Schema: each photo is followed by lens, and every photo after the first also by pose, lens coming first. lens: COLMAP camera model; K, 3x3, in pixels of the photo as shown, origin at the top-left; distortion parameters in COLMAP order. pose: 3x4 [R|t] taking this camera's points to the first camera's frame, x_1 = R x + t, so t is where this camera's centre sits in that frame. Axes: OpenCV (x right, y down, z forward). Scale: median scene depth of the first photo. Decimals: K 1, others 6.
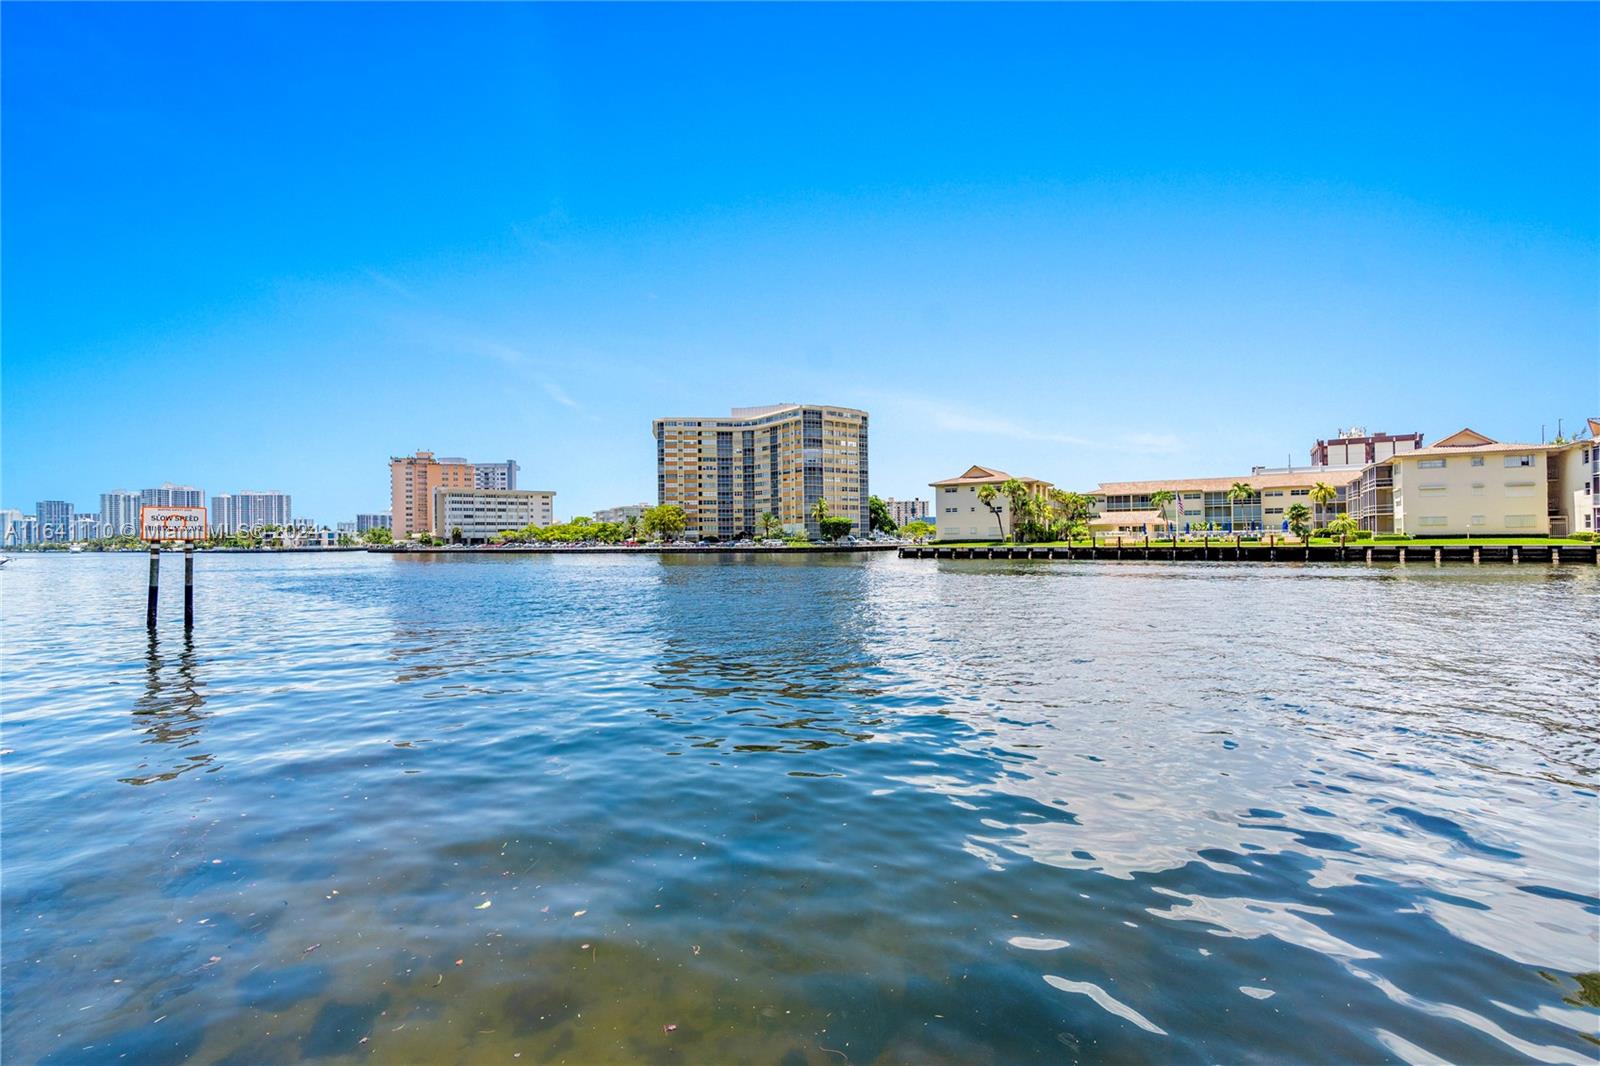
lens RADIAL K [[727.6, 0, 792.4], [0, 727.6, 530.6], [0, 0, 1]] dist [-0.010591, 0.004528]
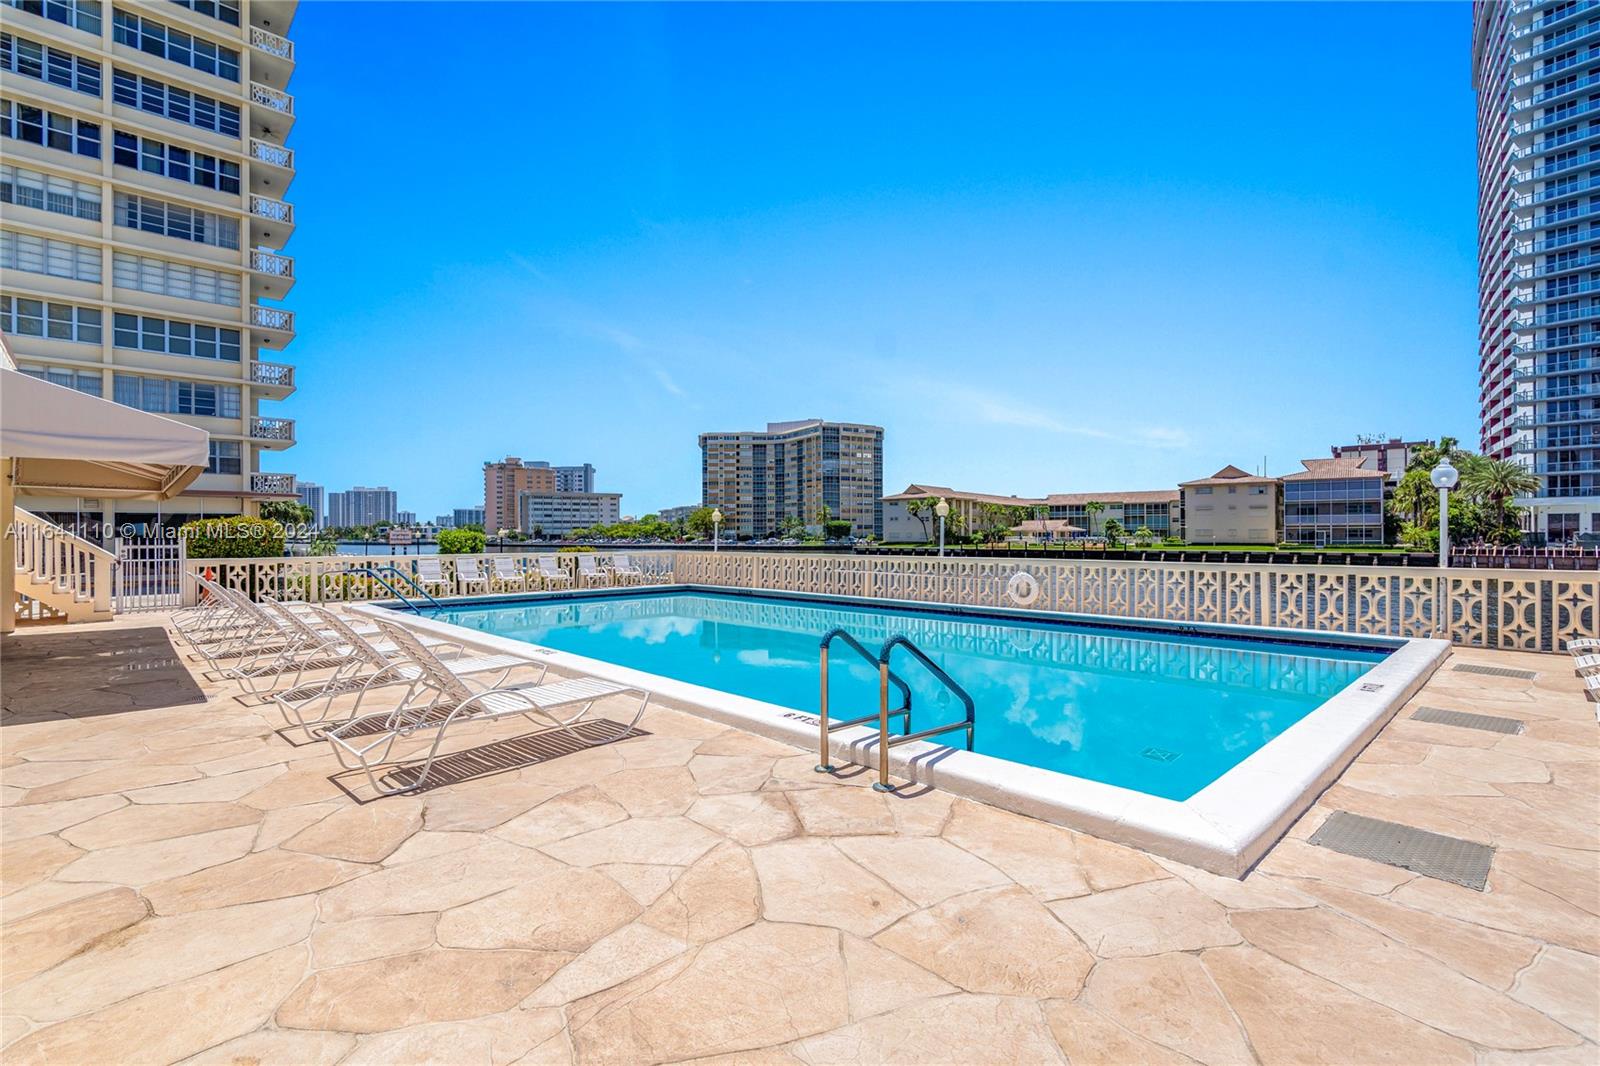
lens RADIAL K [[727.6, 0, 803.2], [0, 727.6, 549.2], [0, 0, 1]] dist [-0.010591, 0.004528]
pose [[0.995596, 0.010573, -0.093148, 0.088716], [-0.007710, 0.999488, 0.031048, -0.006385], [0.093429, -0.030193, 0.995168, -0.153652]]
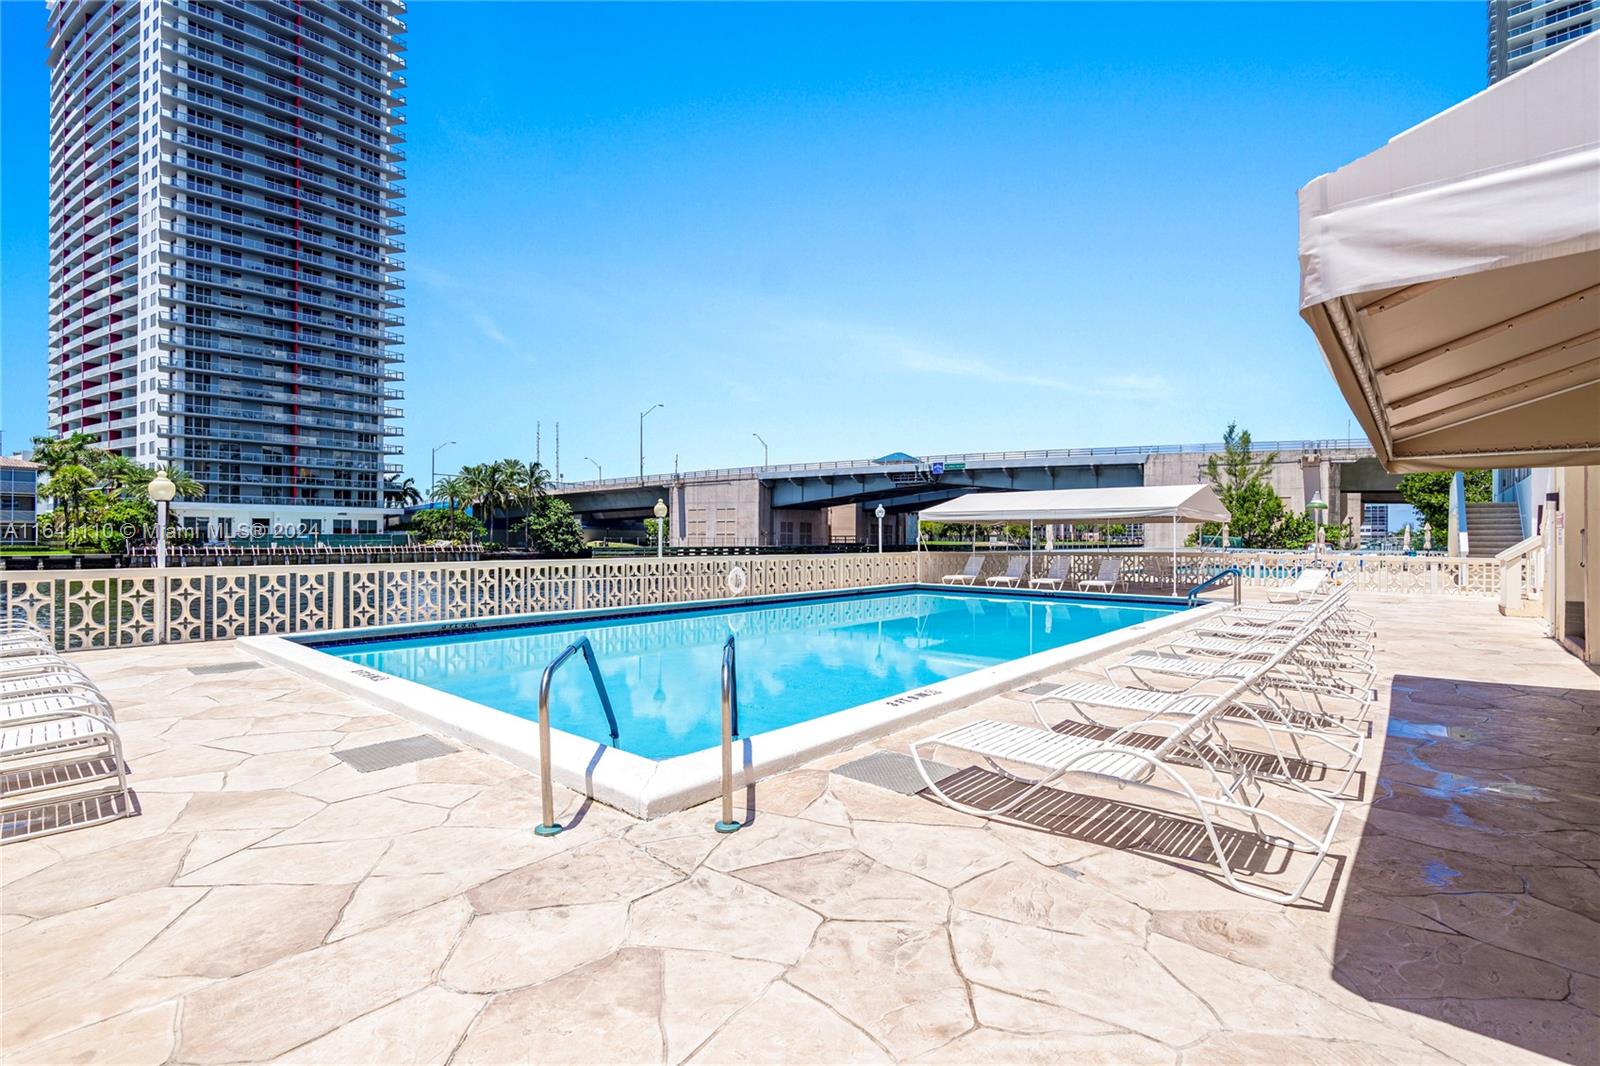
lens RADIAL K [[727.6, 0, 803.3], [0, 727.6, 533.5], [0, 0, 1]] dist [-0.010591, 0.004528]
pose [[0.002714, 0.016956, 0.999853, 0.022933], [-0.015715, 0.999733, -0.016911, -0.004889], [-0.999873, -0.015667, 0.002980, -0.096413]]
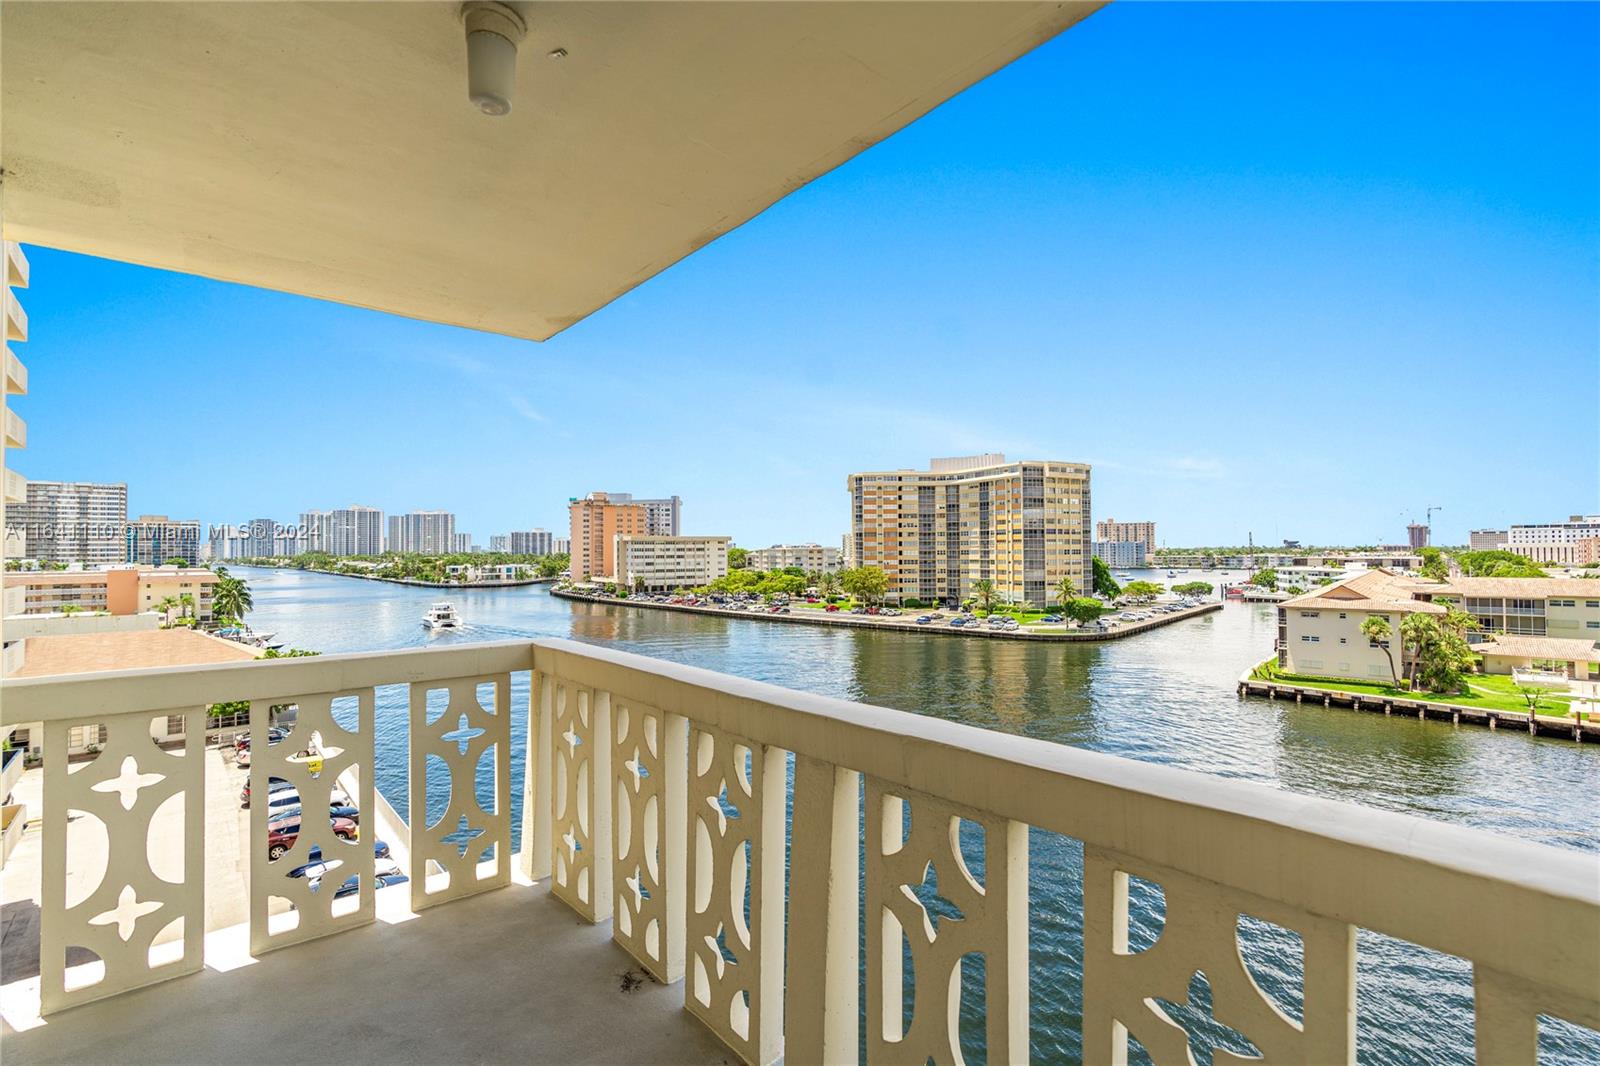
lens RADIAL K [[727.6, 0, 807.7], [0, 727.6, 554.0], [0, 0, 1]] dist [-0.010591, 0.004528]
pose [[0.989438, 0.005990, -0.144833, -0.112834], [-0.003384, 0.999828, 0.018233, -0.067942], [0.144918, -0.017550, 0.989288, 0.056376]]
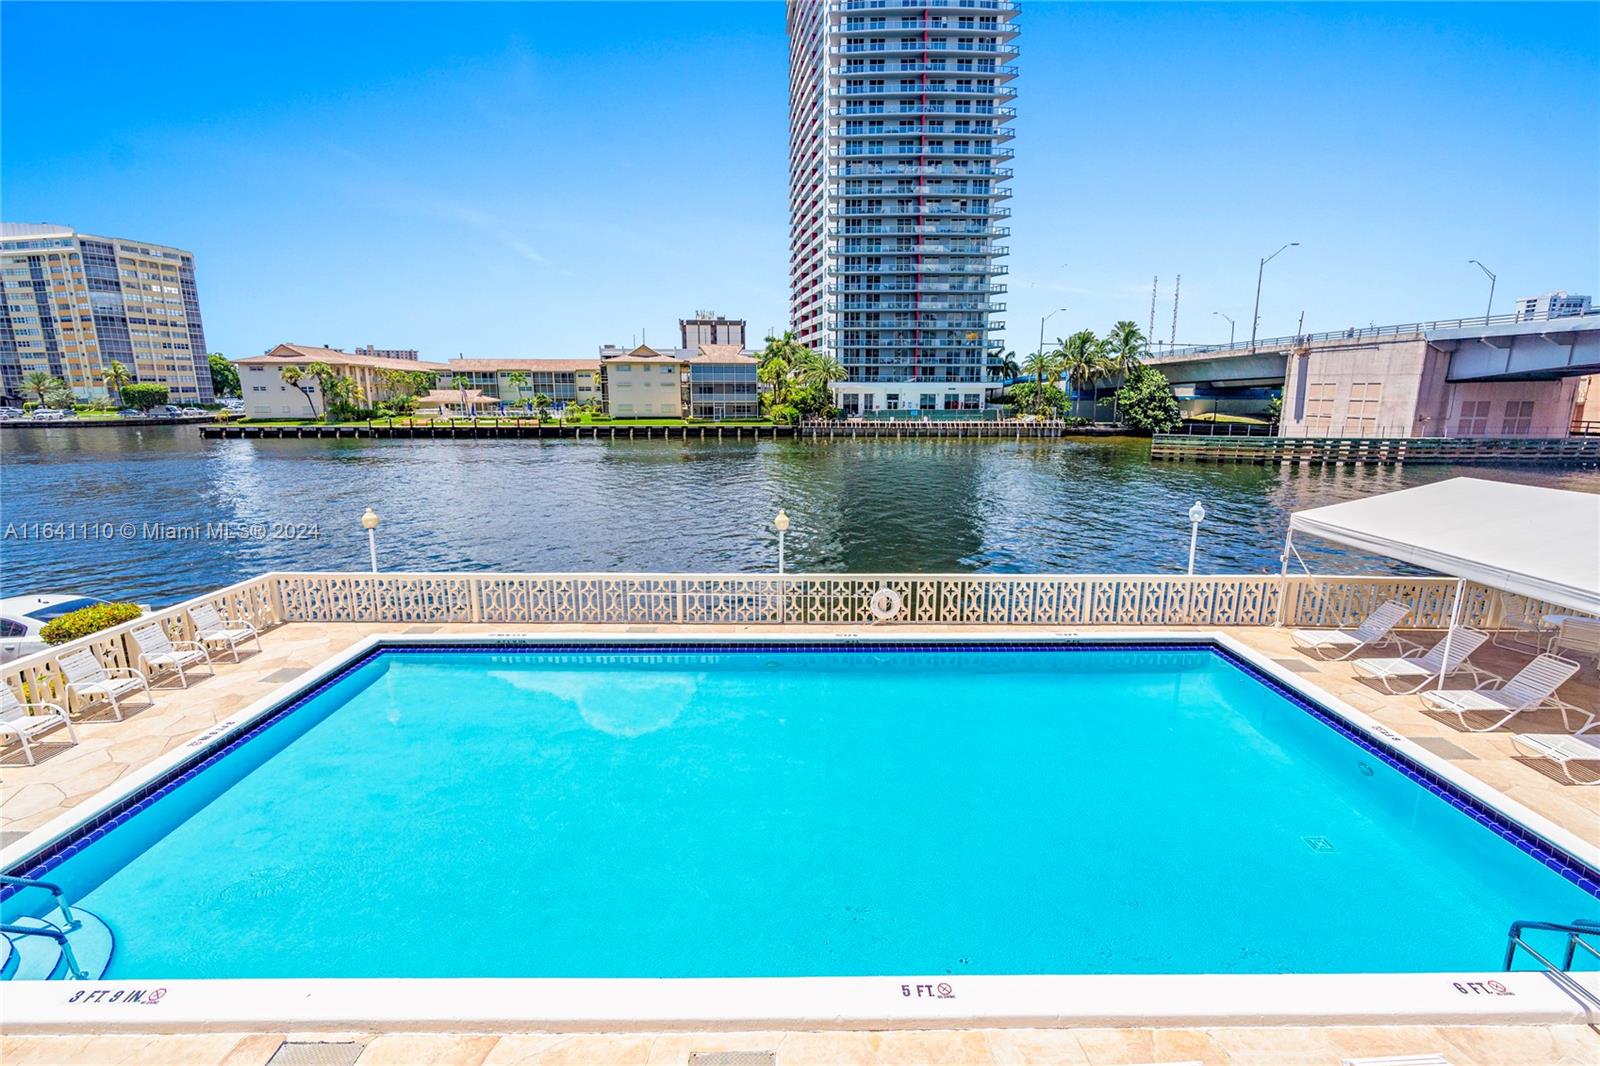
lens RADIAL K [[727.6, 0, 800.1], [0, 727.6, 537.7], [0, 0, 1]] dist [-0.010591, 0.004528]
pose [[0.753071, -0.120455, 0.646819, 0.053851], [-0.016924, 0.979226, 0.202062, -0.020487], [-0.657722, -0.163114, 0.735388, -0.132201]]
